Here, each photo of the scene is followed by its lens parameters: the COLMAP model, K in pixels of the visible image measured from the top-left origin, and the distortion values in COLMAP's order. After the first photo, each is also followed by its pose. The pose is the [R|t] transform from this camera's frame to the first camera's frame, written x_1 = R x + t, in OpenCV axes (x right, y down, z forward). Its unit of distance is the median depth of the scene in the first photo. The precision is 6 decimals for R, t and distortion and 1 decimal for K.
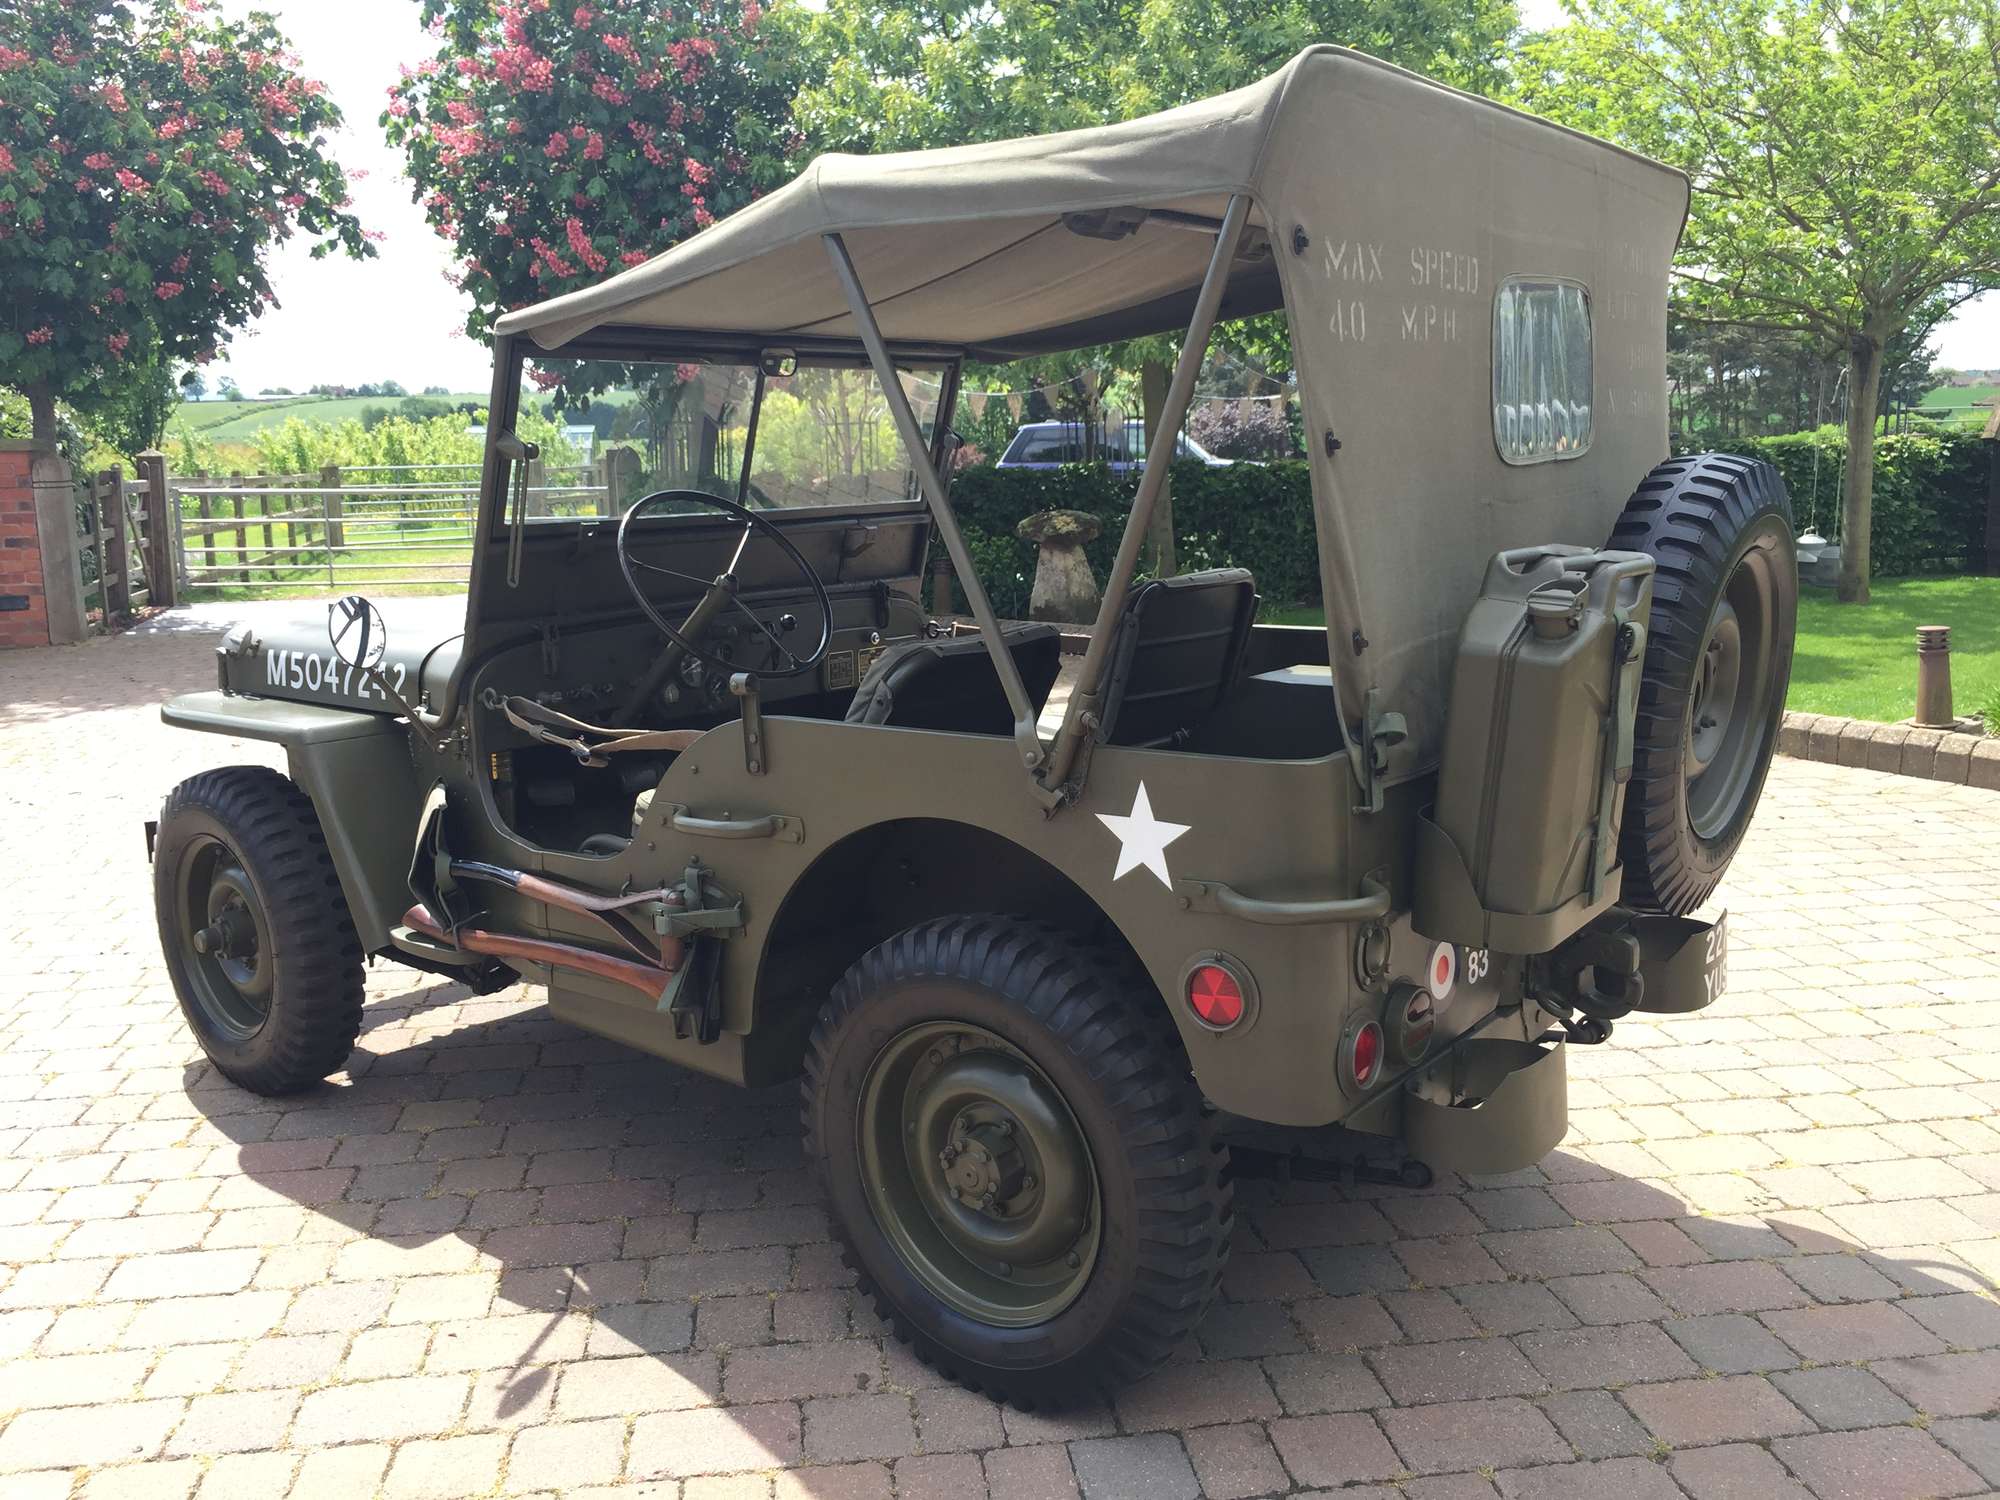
lens RADIAL K [[1704.9, 0, 994.6], [0, 1704.9, 740.2], [0, 0, 1]] dist [0.074767, -0.094383]
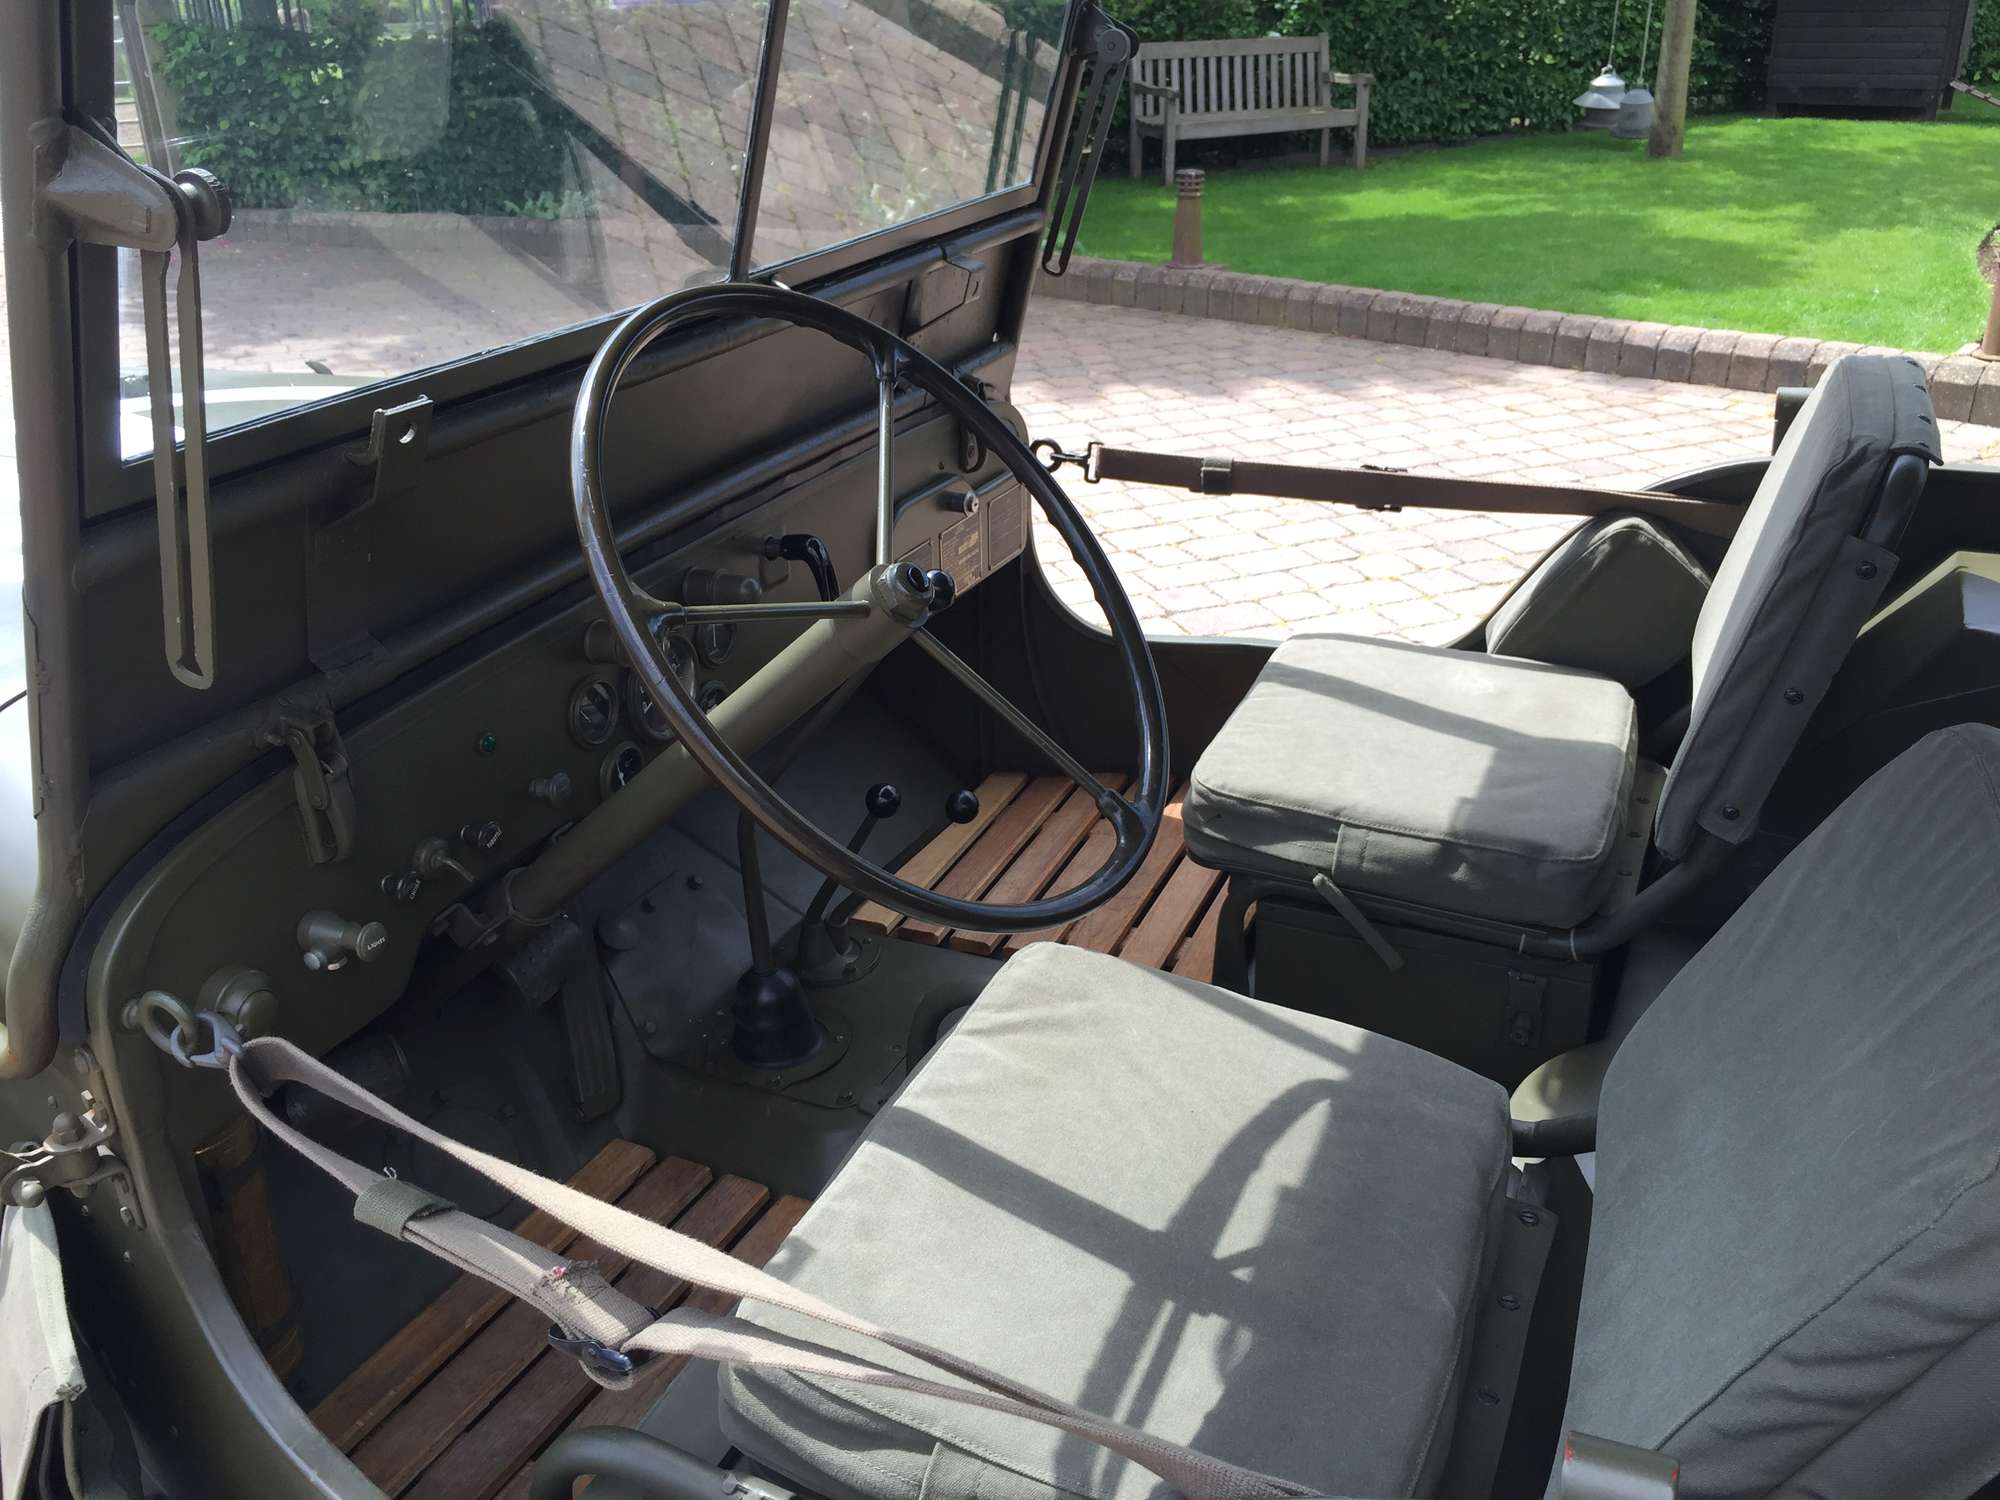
lens RADIAL K [[1704.9, 0, 994.6], [0, 1704.9, 740.2], [0, 0, 1]] dist [0.074767, -0.094383]
pose [[0.974615, -0.101054, 0.199782, -0.233438], [0.047566, 0.965429, 0.256291, -0.166132], [-0.218775, -0.240282, 0.945728, 0.776956]]
